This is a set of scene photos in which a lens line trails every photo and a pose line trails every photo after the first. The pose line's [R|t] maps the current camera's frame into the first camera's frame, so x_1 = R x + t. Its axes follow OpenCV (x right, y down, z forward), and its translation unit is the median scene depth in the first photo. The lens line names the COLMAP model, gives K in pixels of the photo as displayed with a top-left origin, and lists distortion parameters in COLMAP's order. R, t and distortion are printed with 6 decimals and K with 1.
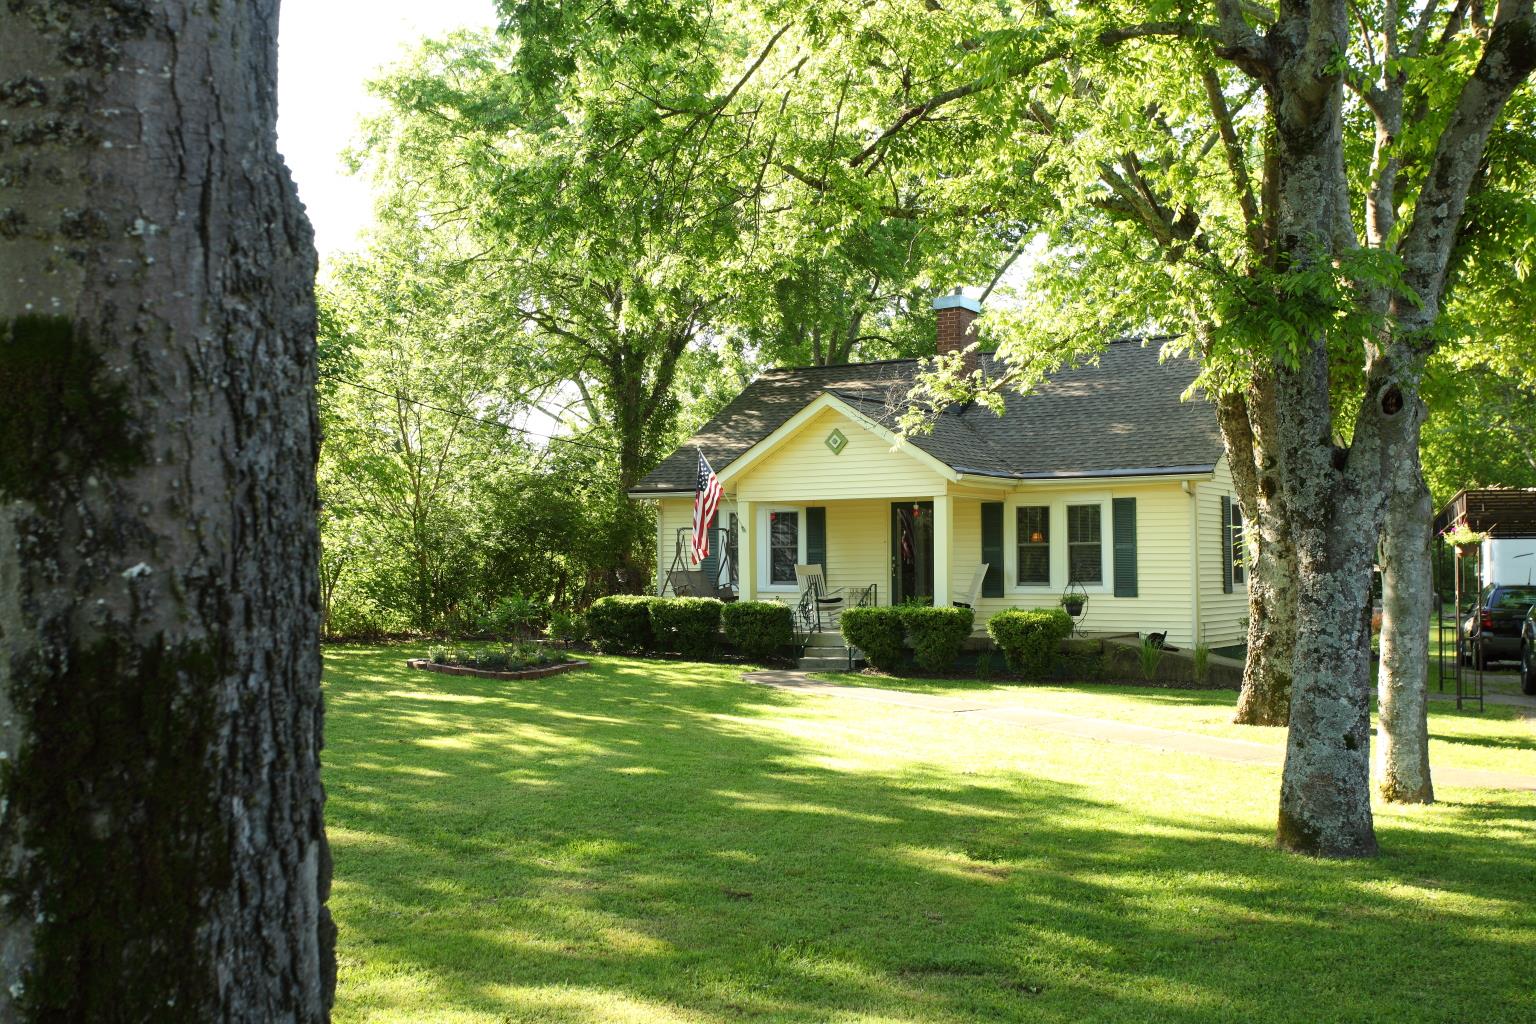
lens RADIAL K [[1648.3, 0, 768.8], [0, 1648.3, 510.9], [0, 0, 1]] dist [0.065652, 0.000000]
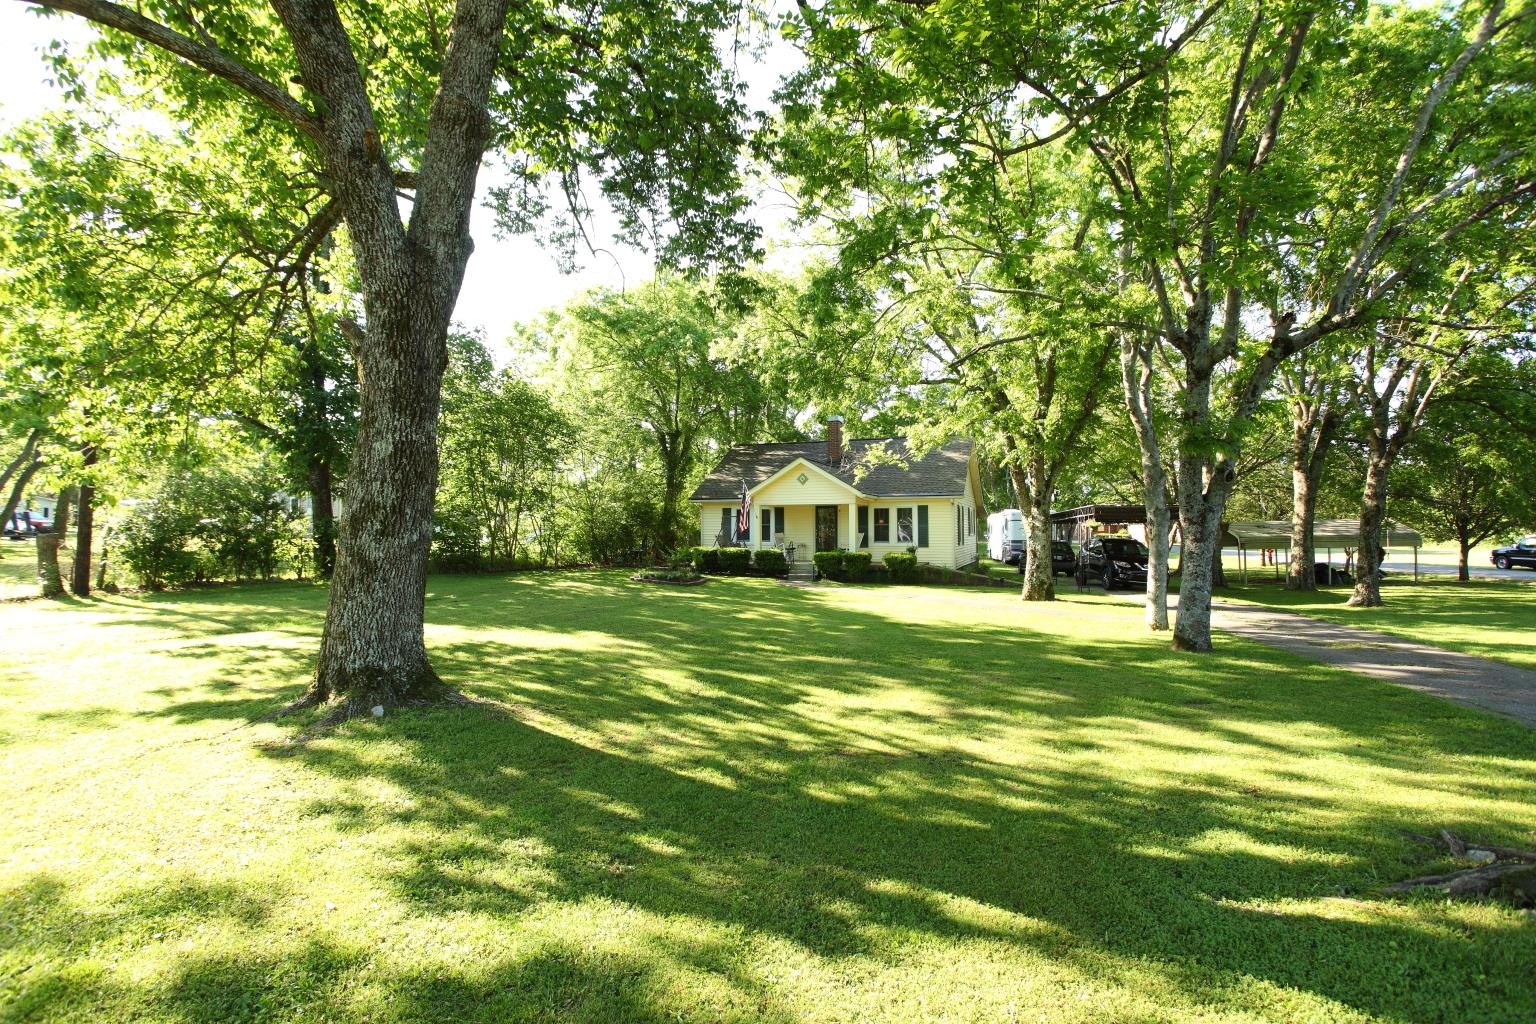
lens RADIAL K [[744.4, 0, 767.1], [0, 744.4, 505.8], [0, 0, 1]] dist [-0.034732, 0.001343]
pose [[0.979054, 0.009926, 0.203359, -0.218894], [-0.010230, 0.999948, 0.000442, -0.005307], [-0.203344, -0.002513, 0.979104, 0.007868]]
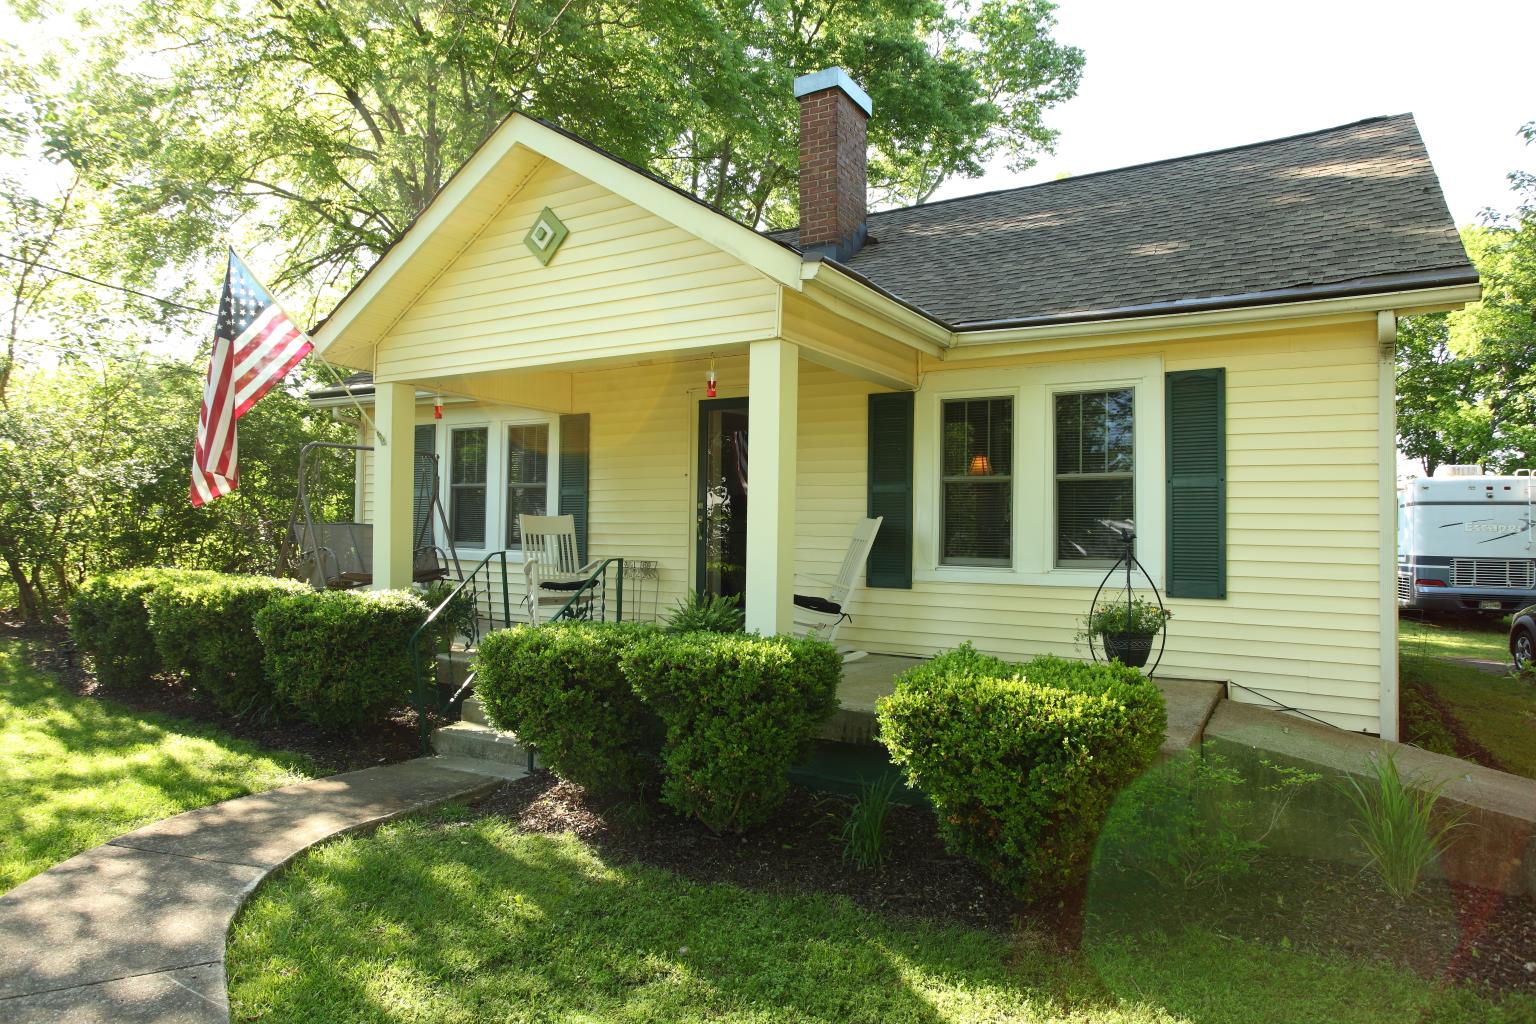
lens RADIAL K [[956.9, 0, 768.9], [0, 956.9, 508.5], [0, 0, 1]] dist [-0.027208, 0.000667]
pose [[0.999494, 0.017478, 0.026584, 0.097277], [-0.017804, 0.999769, 0.012071, 0.027678], [-0.026367, -0.012539, 0.999574, 0.755954]]
